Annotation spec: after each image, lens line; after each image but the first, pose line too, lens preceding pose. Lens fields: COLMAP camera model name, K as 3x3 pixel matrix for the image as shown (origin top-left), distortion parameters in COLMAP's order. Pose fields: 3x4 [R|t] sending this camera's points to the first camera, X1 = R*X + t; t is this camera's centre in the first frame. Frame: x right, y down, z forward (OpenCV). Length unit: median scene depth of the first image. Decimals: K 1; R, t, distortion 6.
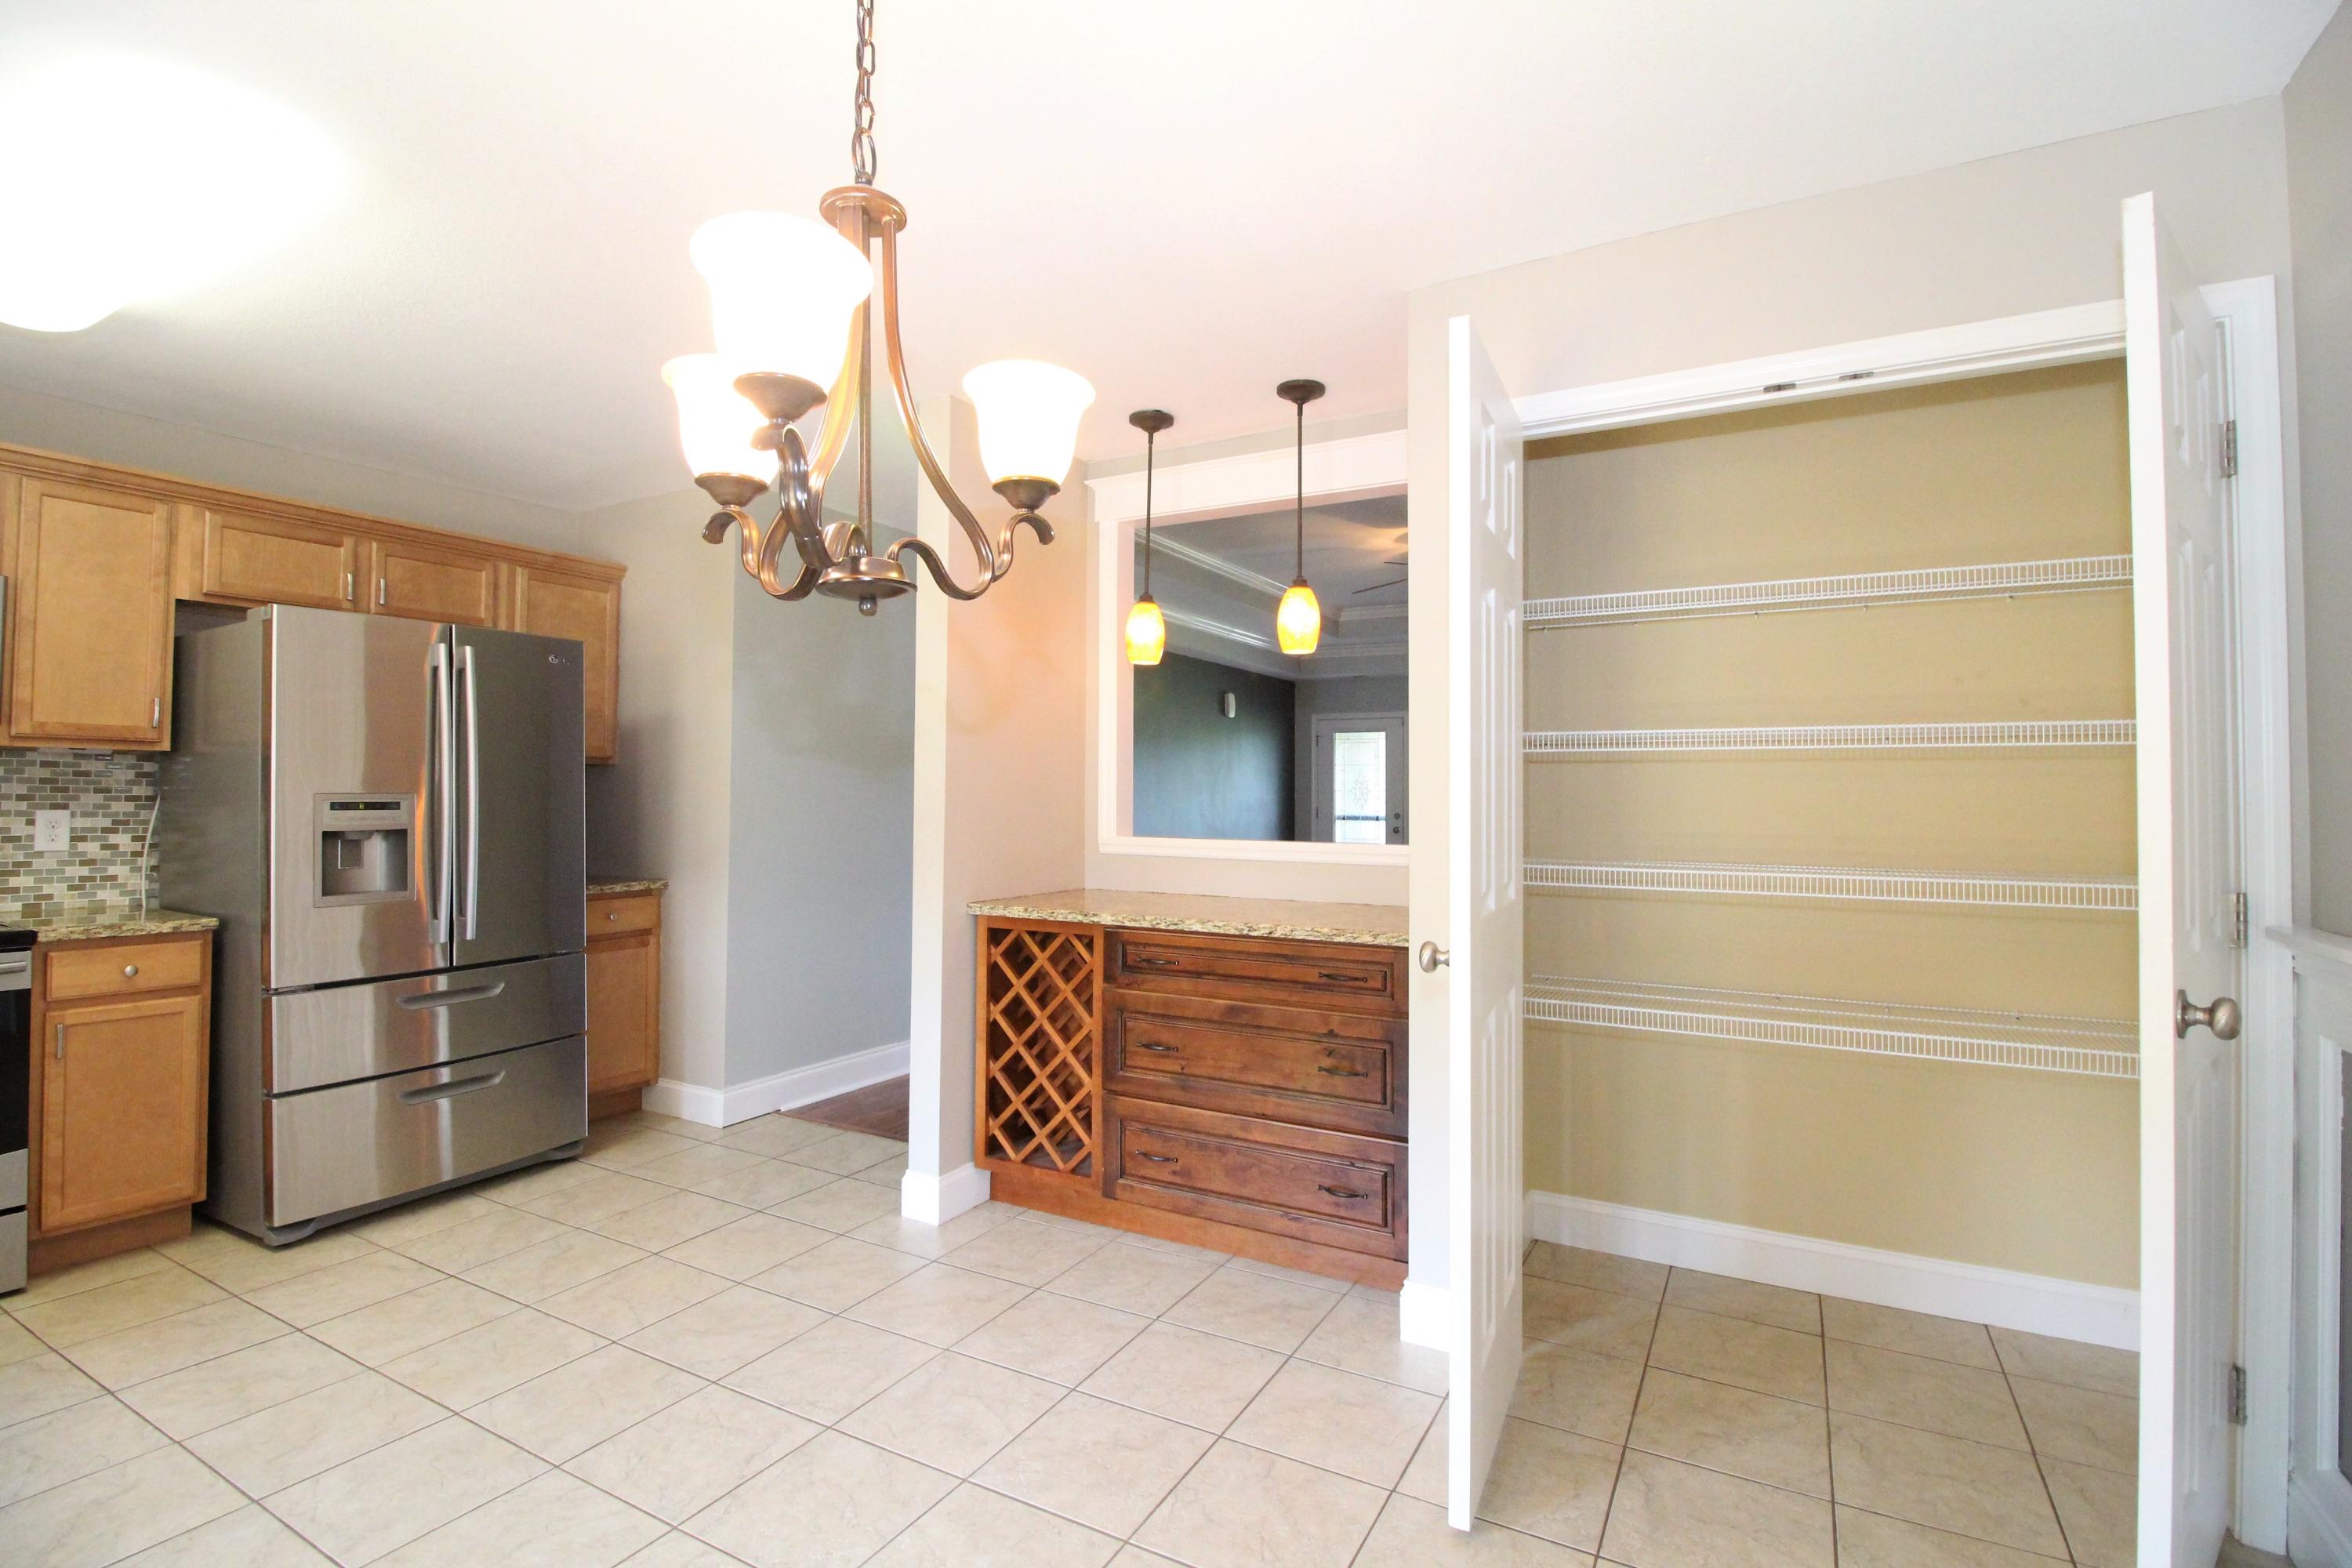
lens RADIAL K [[1084.5, 0, 1176.7], [0, 1084.5, 768.1], [0, 0, 1]] dist [-0.003275, -0.011403]
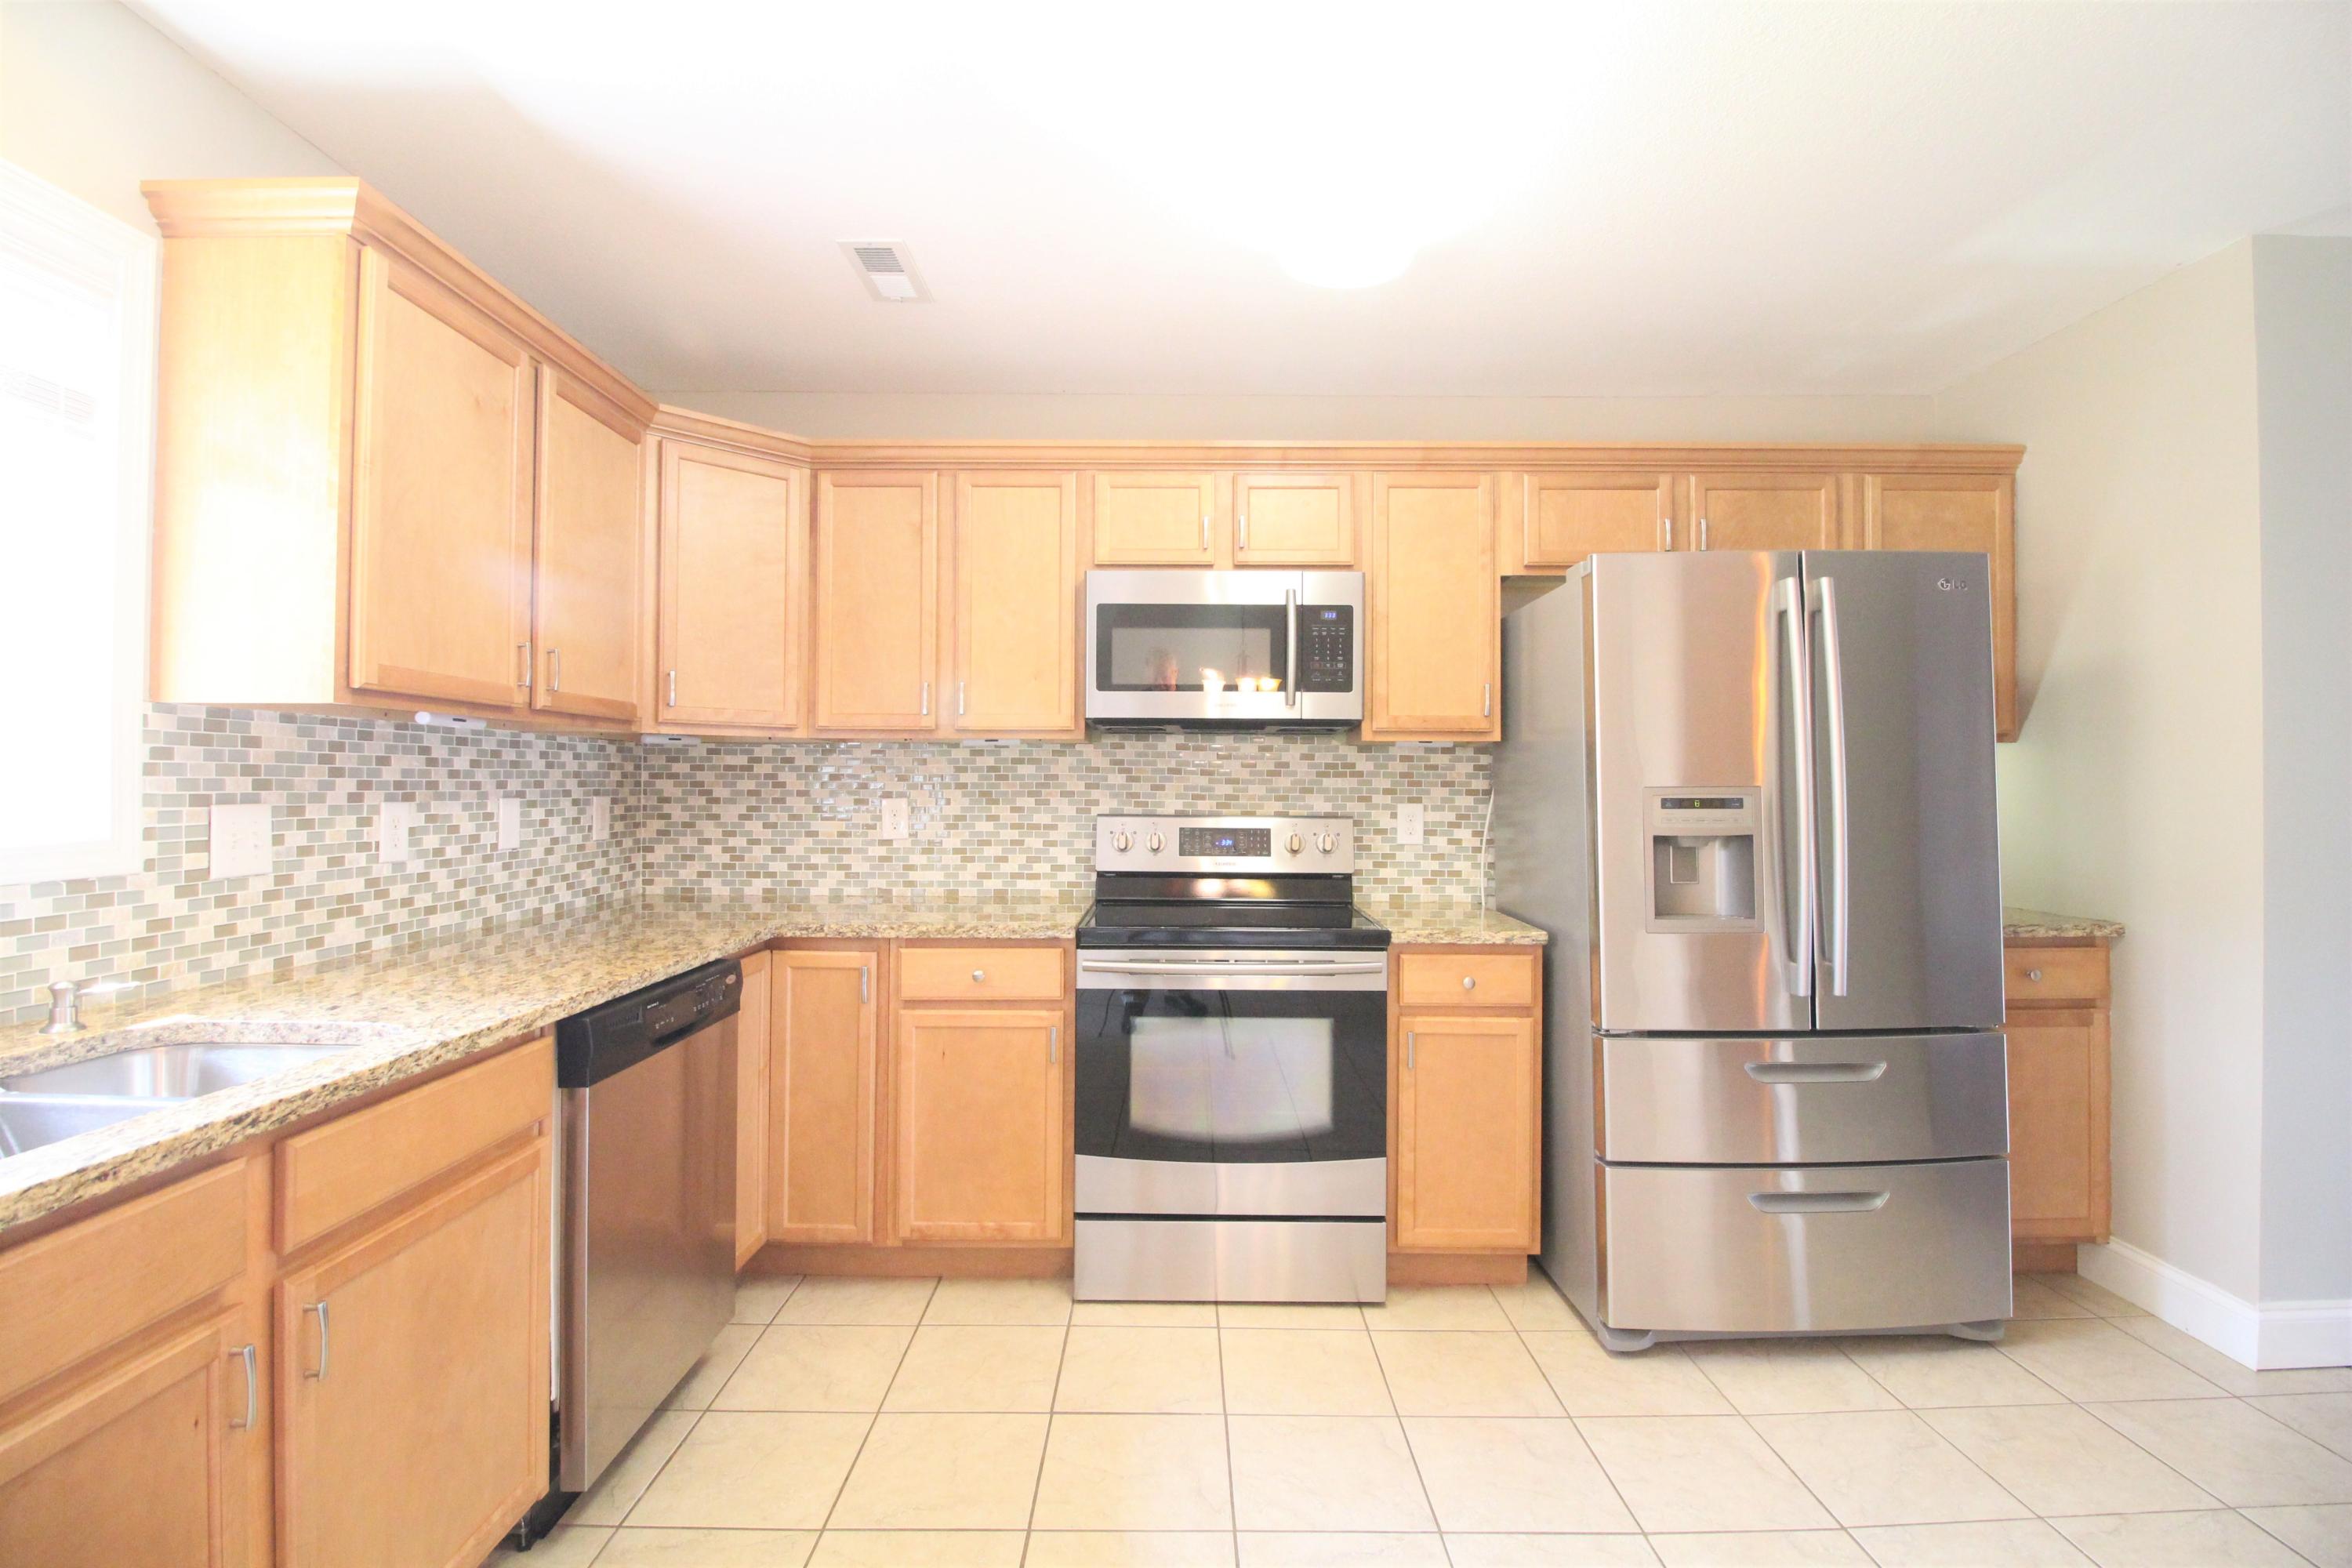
lens RADIAL K [[1084.5, 0, 1174.5], [0, 1084.5, 769.3], [0, 0, 1]] dist [-0.003275, -0.011403]
pose [[0.489479, -0.015019, -0.871886, -0.266386], [0.022676, 0.999733, -0.004490, 0.006121], [0.871720, -0.017573, 0.489689, 0.301386]]
